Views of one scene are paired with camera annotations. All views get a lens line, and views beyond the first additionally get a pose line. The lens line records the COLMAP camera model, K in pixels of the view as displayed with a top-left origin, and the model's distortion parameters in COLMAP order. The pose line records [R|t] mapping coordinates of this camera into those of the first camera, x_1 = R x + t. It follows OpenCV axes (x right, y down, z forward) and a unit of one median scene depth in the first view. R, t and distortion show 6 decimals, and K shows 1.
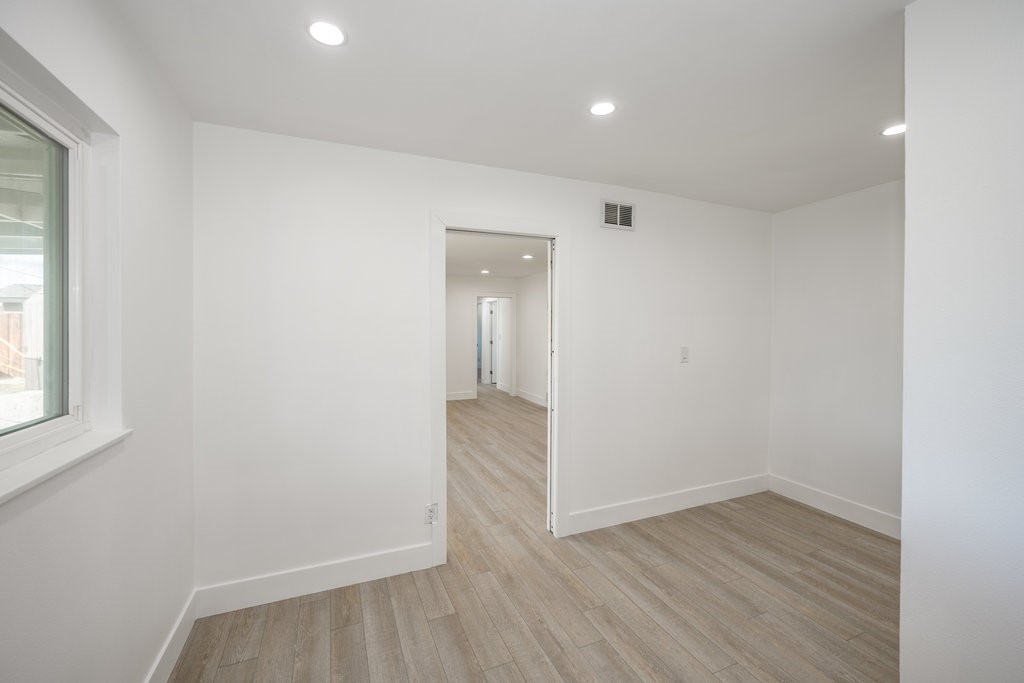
lens RADIAL K [[417.3, 0, 513.7], [0, 417.3, 327.3], [0, 0, 1]] dist [0.000889, -0.000166]
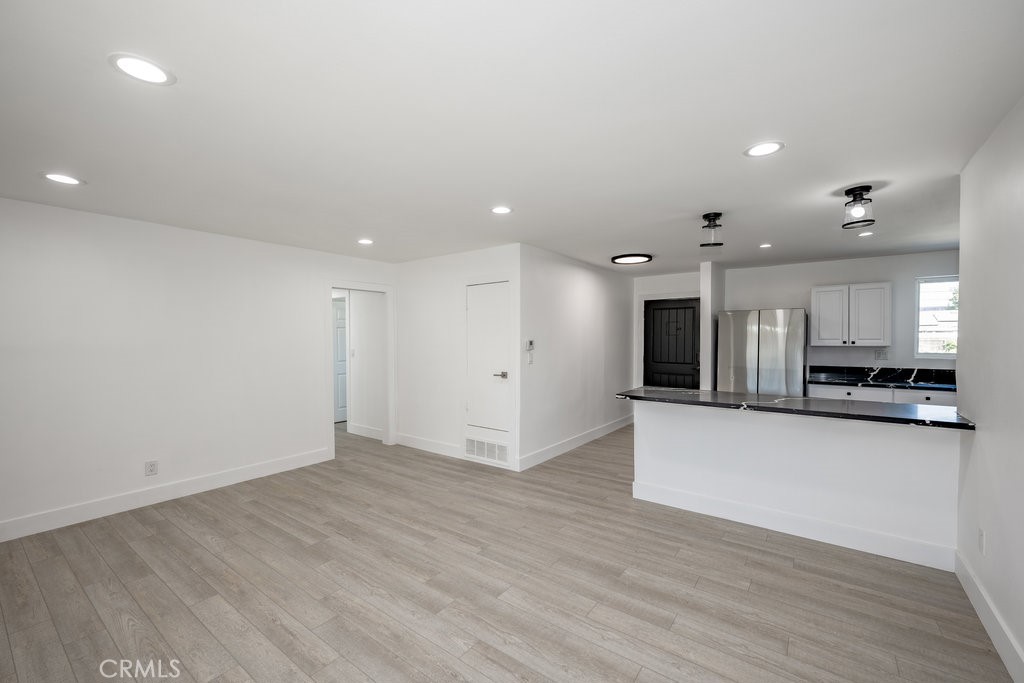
lens RADIAL K [[404.1, 0, 512.0], [0, 404.1, 341.5], [0, 0, 1]] dist [-0.001010, -0.000134]
pose [[0.858993, -0.015698, 0.511747, -0.181671], [0.011240, 0.999867, 0.011803, 0.000053], [-0.511865, -0.004386, 0.859055, 0.418429]]
